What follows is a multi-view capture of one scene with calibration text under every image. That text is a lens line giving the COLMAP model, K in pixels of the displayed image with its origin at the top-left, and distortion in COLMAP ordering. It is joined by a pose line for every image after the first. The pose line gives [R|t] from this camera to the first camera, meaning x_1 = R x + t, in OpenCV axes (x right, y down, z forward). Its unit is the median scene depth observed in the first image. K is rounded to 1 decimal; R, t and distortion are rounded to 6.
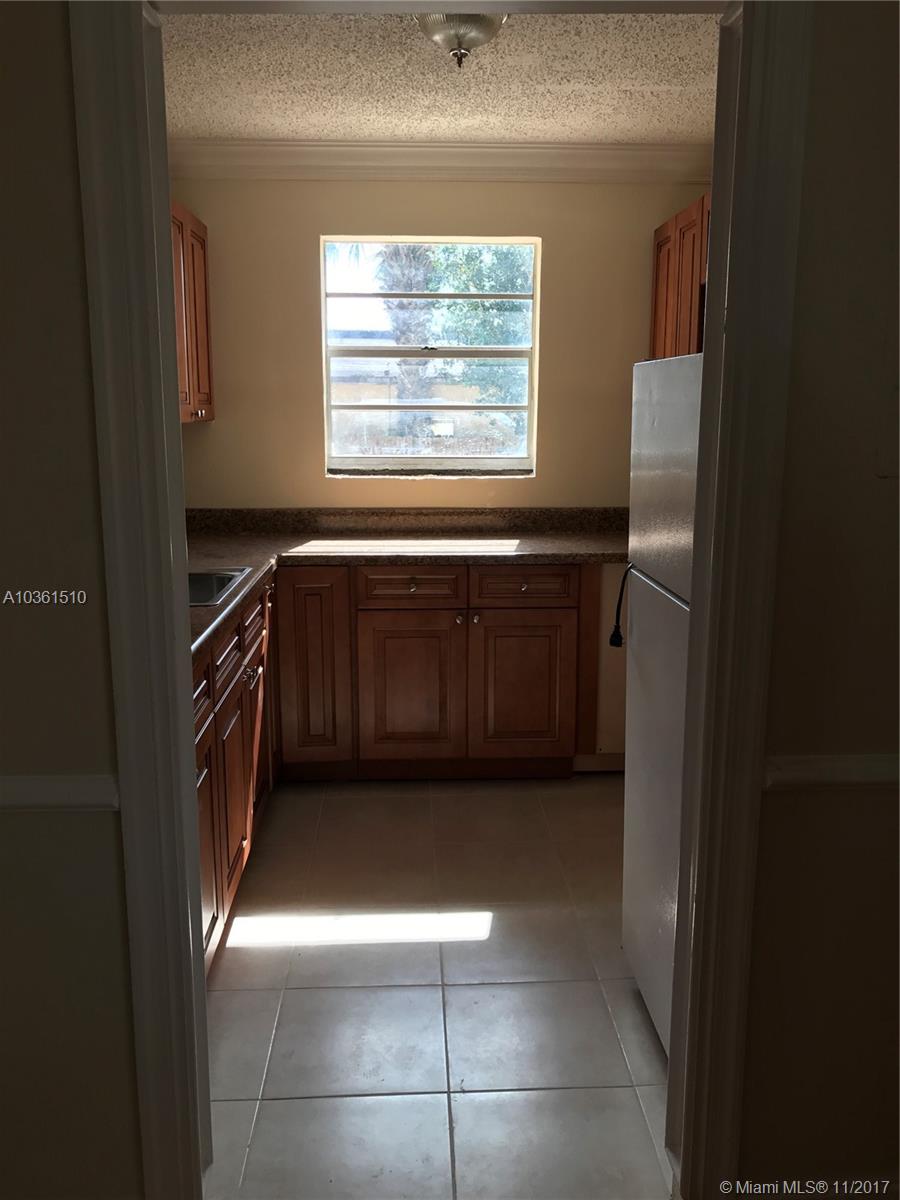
lens RADIAL K [[1006.7, 0, 447.4], [0, 1006.7, 595.9], [0, 0, 1]] dist [0.075996, 0.000325]
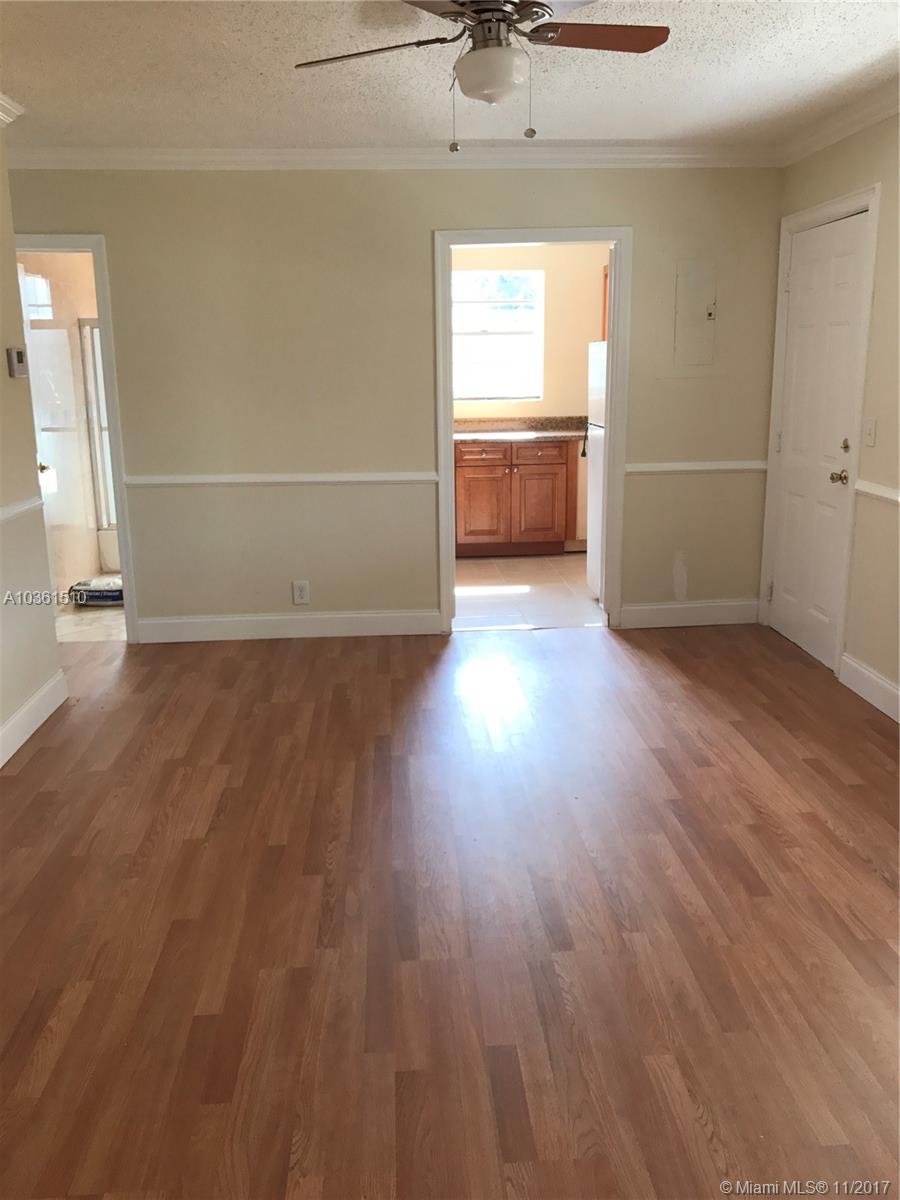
lens RADIAL K [[1006.7, 0, 452.8], [0, 1006.7, 604.9], [0, 0, 1]] dist [0.075996, 0.000325]
pose [[0.999481, -0.018245, 0.026534, -0.152255], [0.016970, 0.998726, 0.047524, 0.190933], [-0.027367, -0.047049, 0.998518, -0.995367]]
